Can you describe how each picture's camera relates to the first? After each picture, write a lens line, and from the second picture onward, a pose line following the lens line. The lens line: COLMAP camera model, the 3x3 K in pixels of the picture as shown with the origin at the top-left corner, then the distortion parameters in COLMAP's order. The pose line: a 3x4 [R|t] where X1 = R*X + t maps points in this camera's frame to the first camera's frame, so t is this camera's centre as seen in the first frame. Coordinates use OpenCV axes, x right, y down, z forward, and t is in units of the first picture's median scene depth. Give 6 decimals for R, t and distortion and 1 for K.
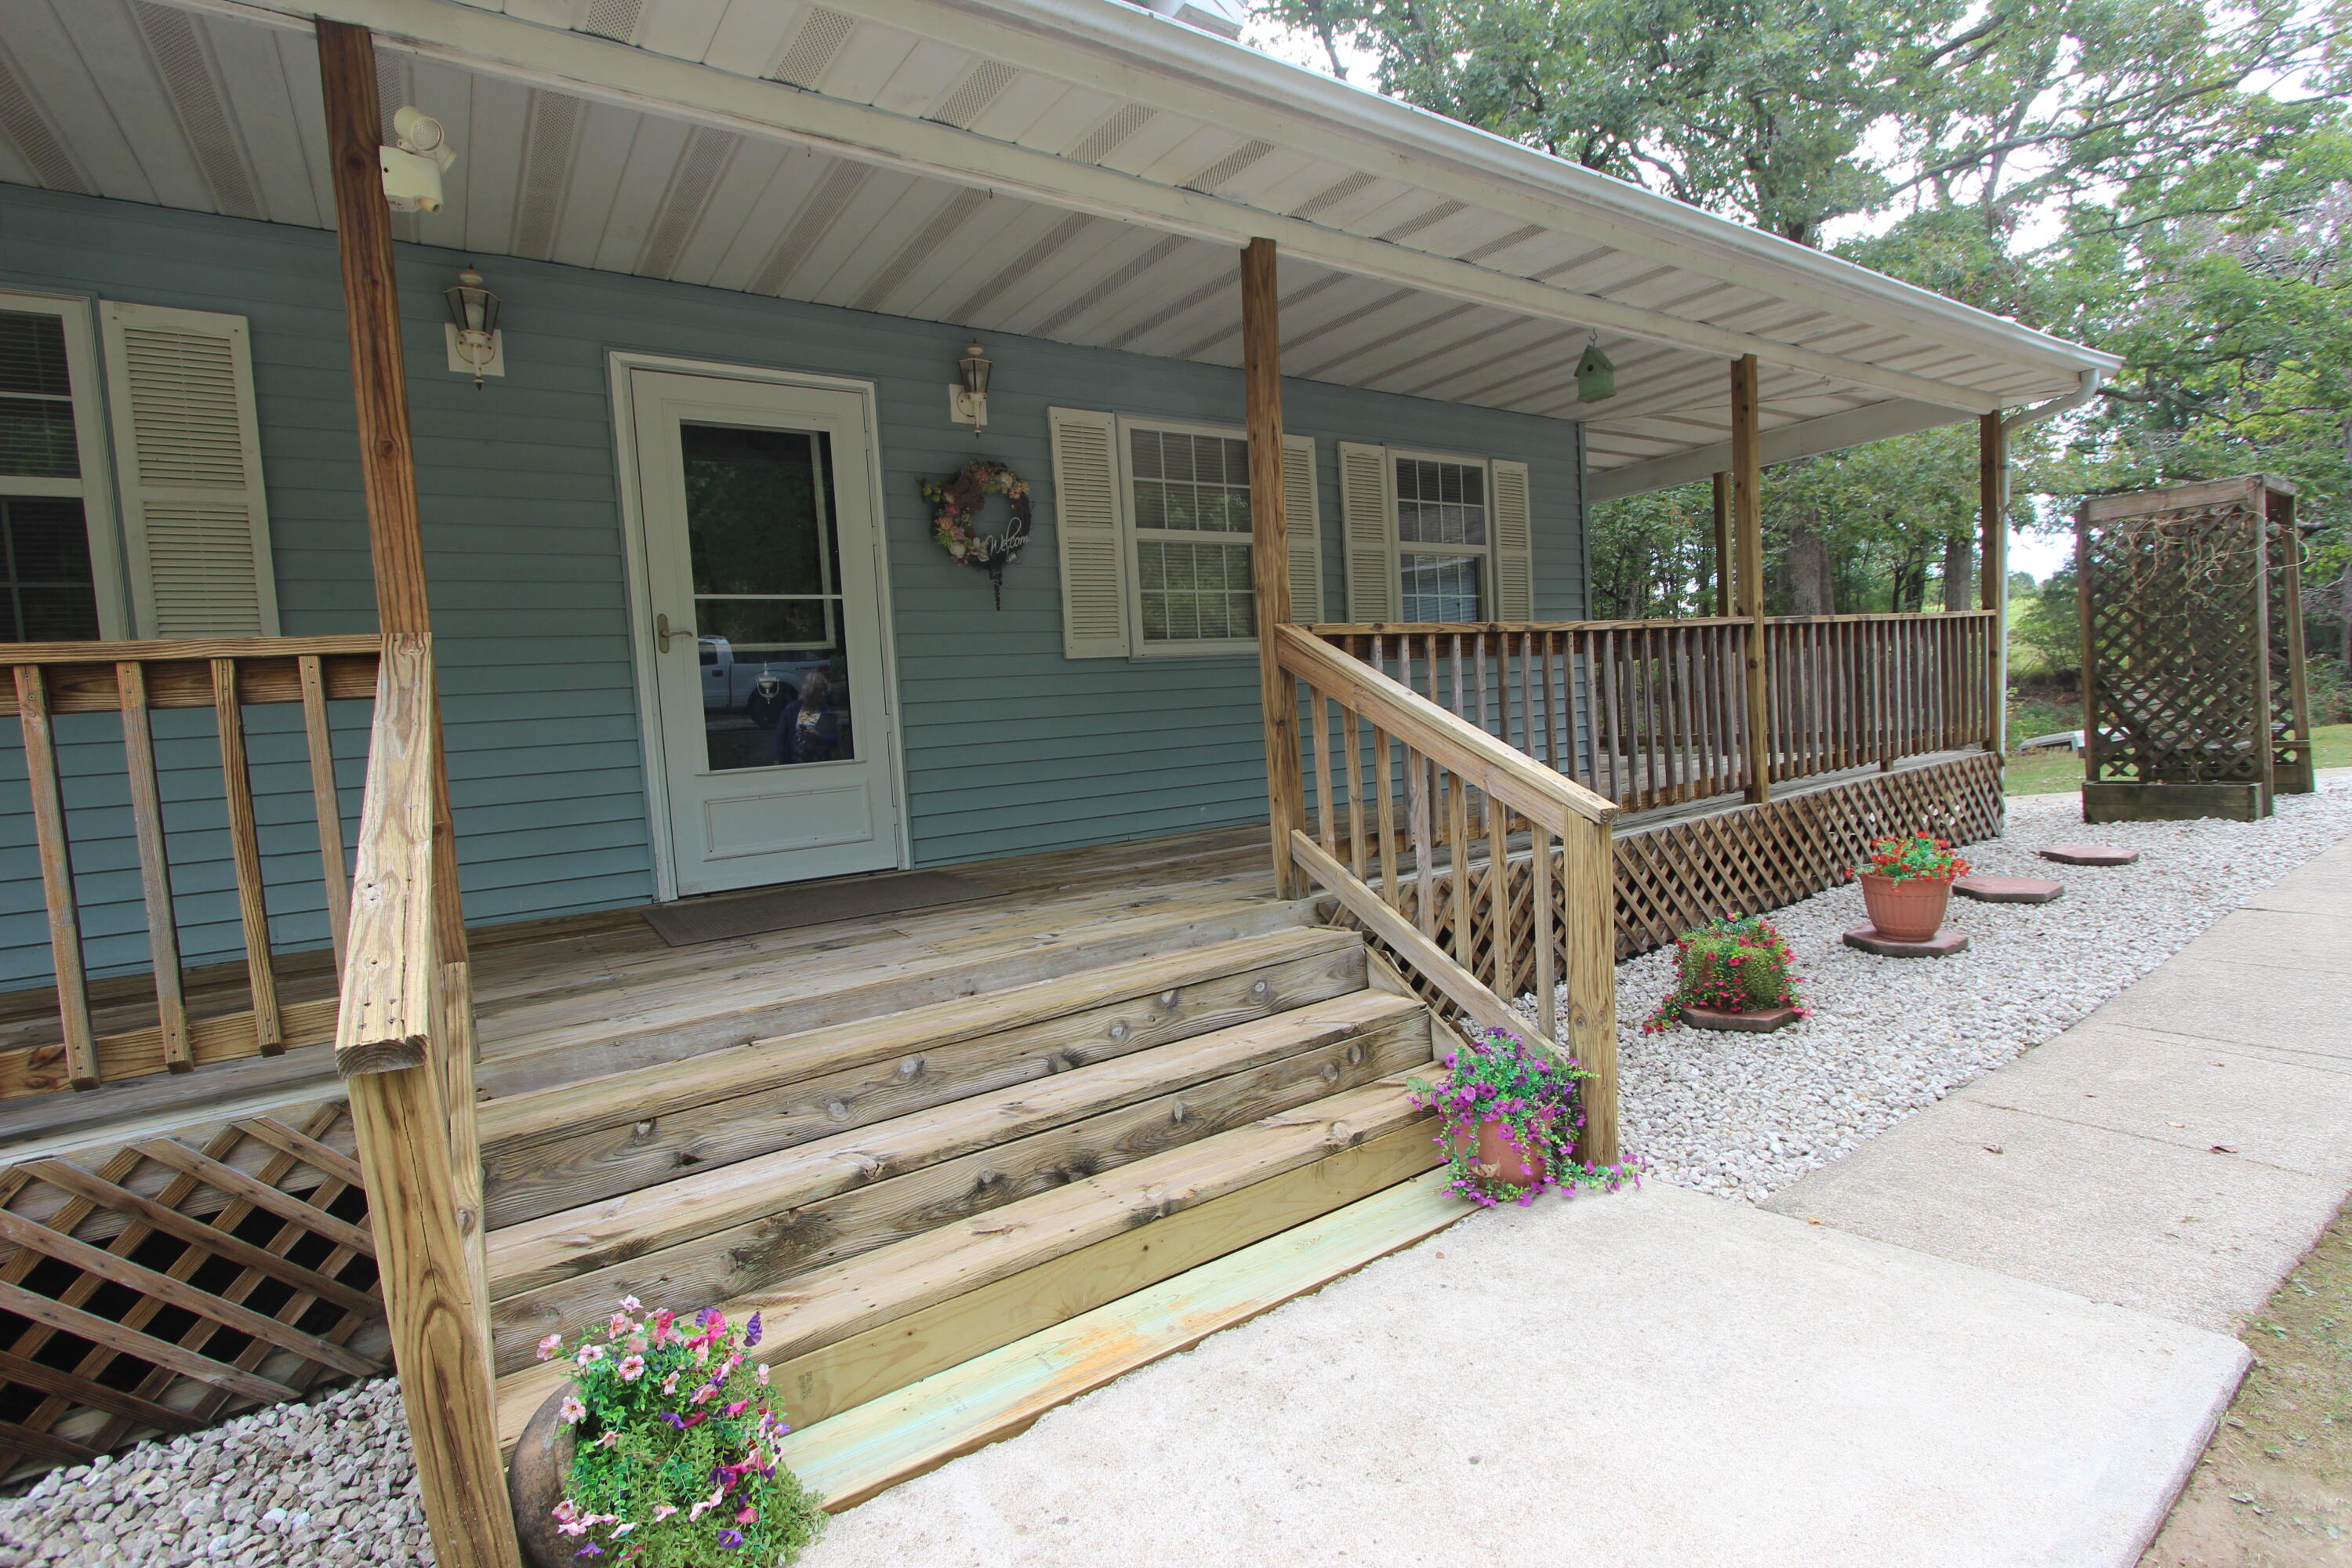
lens RADIAL K [[1076.0, 0, 1172.5], [0, 1076.0, 779.8], [0, 0, 1]] dist [-0.019159, 0.004243]
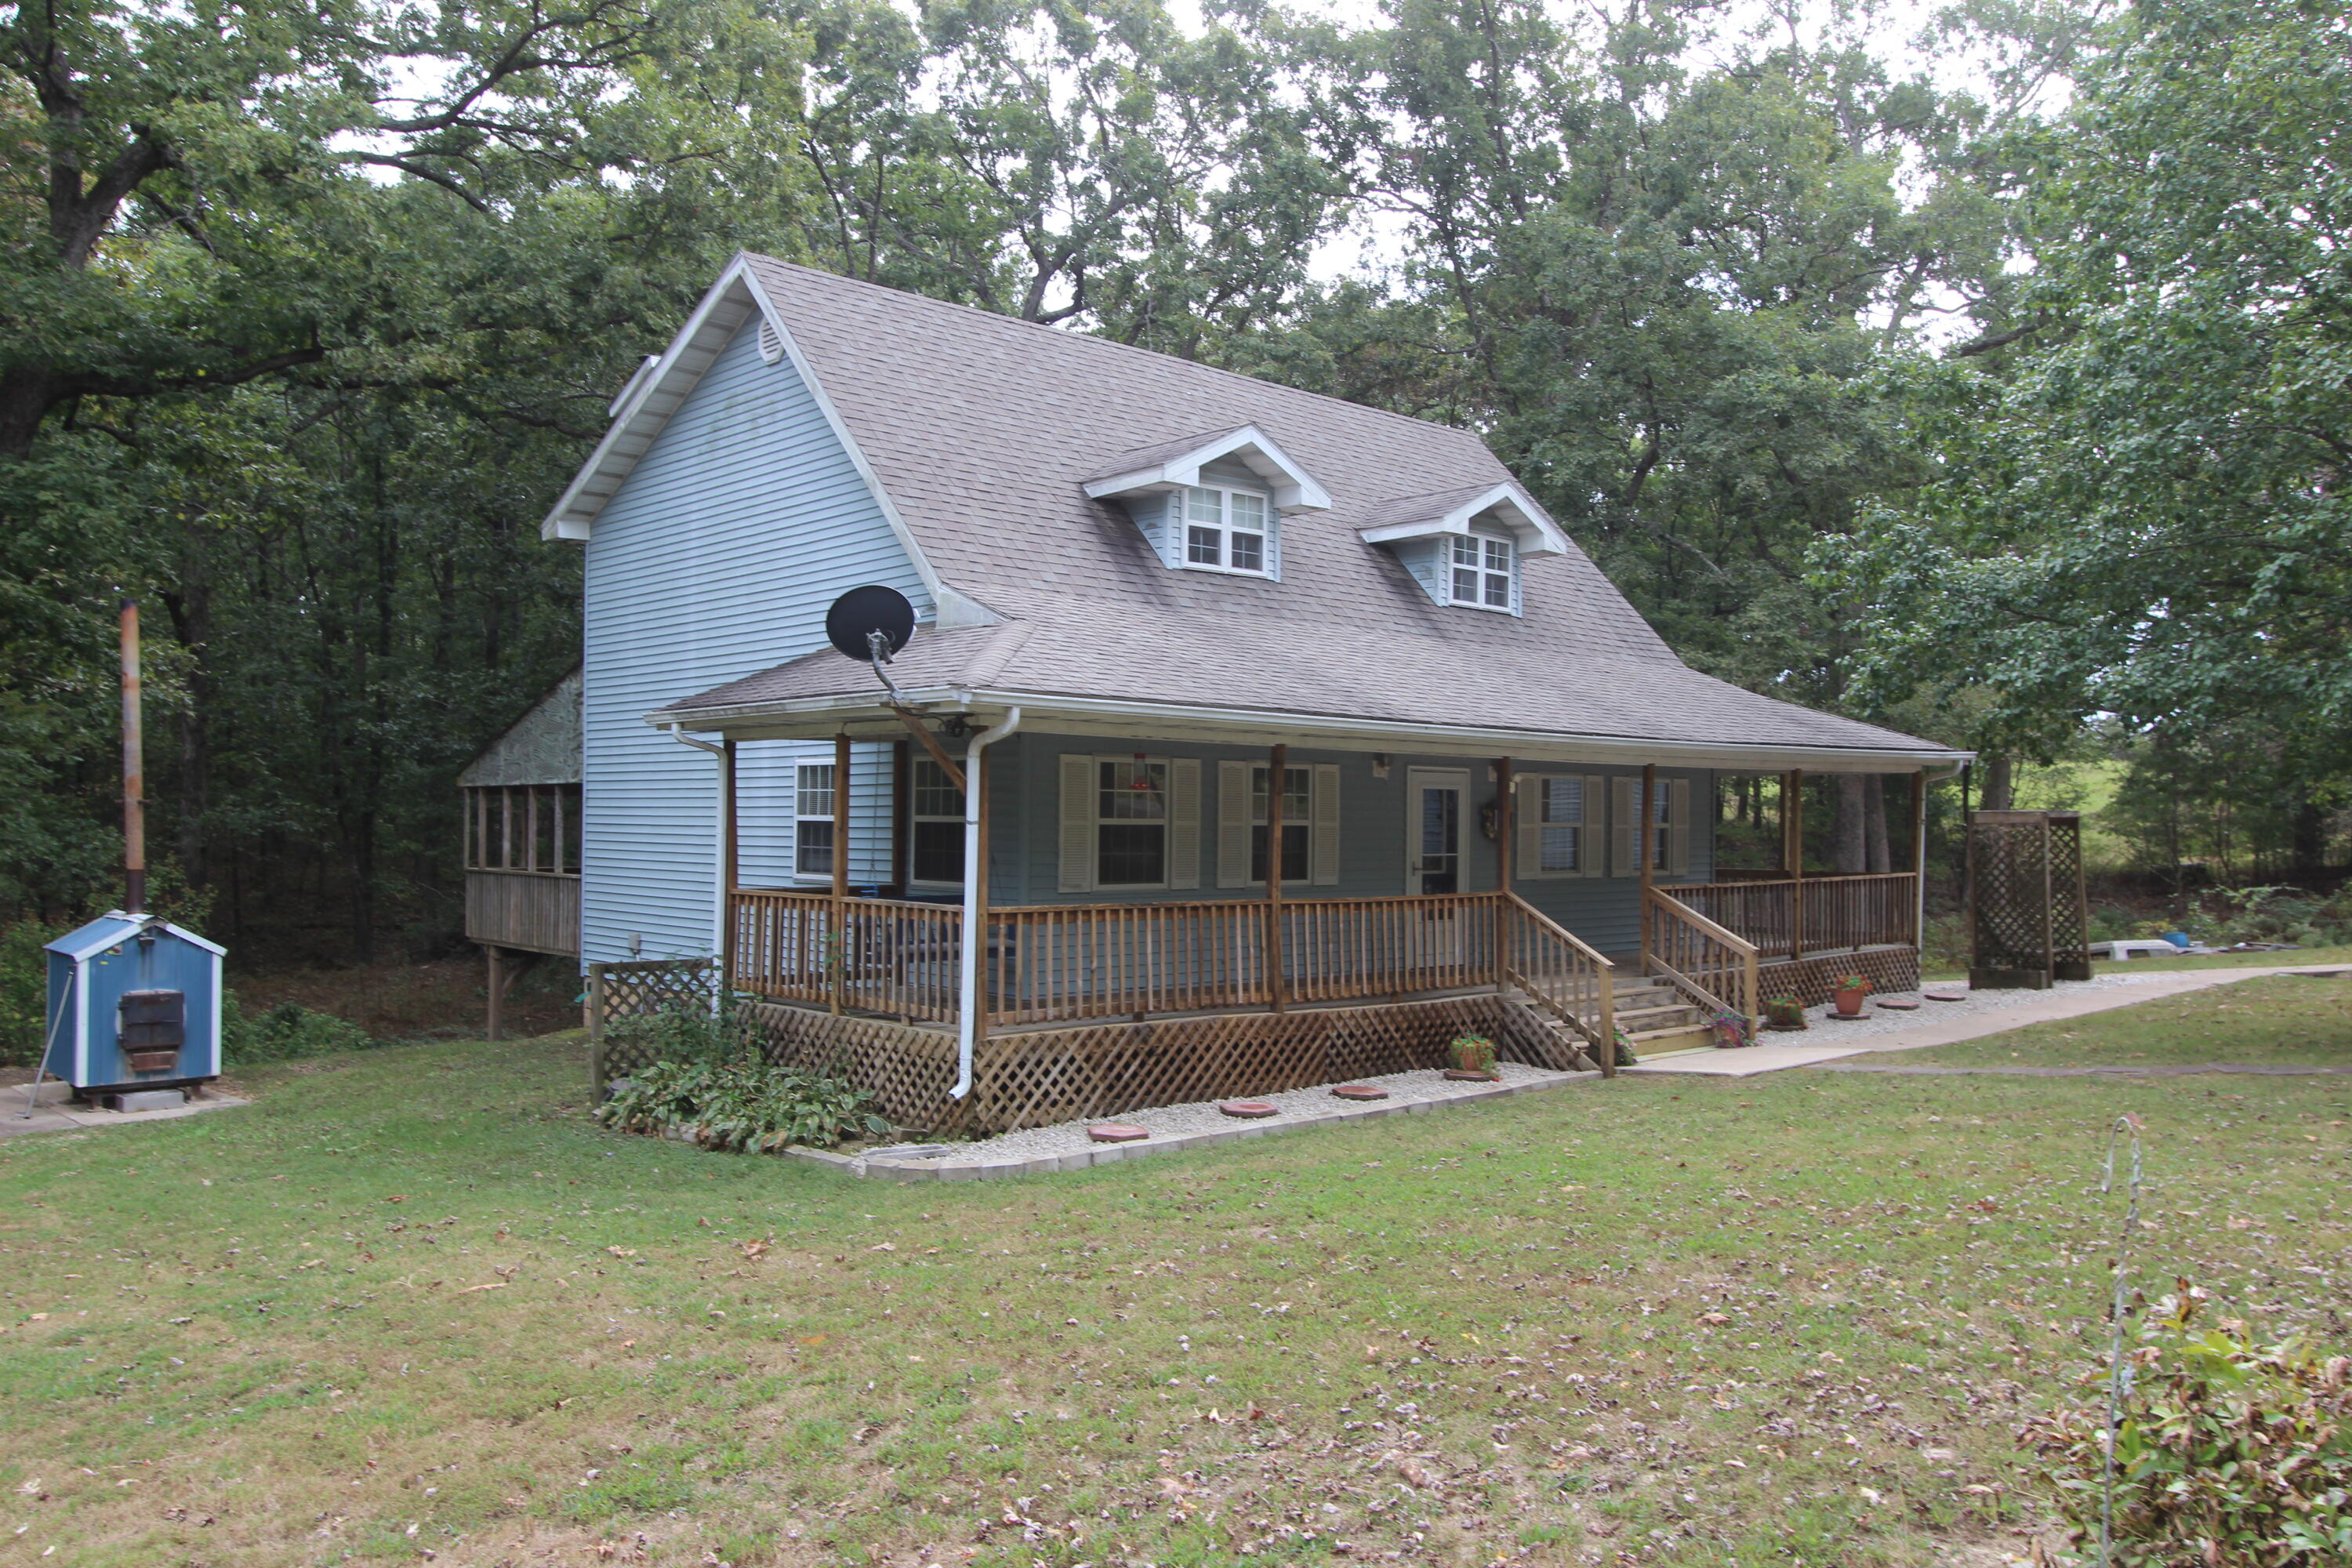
lens RADIAL K [[1770.9, 0, 1174.9], [0, 1770.9, 787.8], [0, 0, 1]] dist [0.001405, -0.000313]
pose [[0.986176, 0.076059, 0.147213, -1.299205], [-0.063350, 0.993999, -0.089181, 0.073943], [-0.153112, 0.078623, 0.985076, -2.462911]]
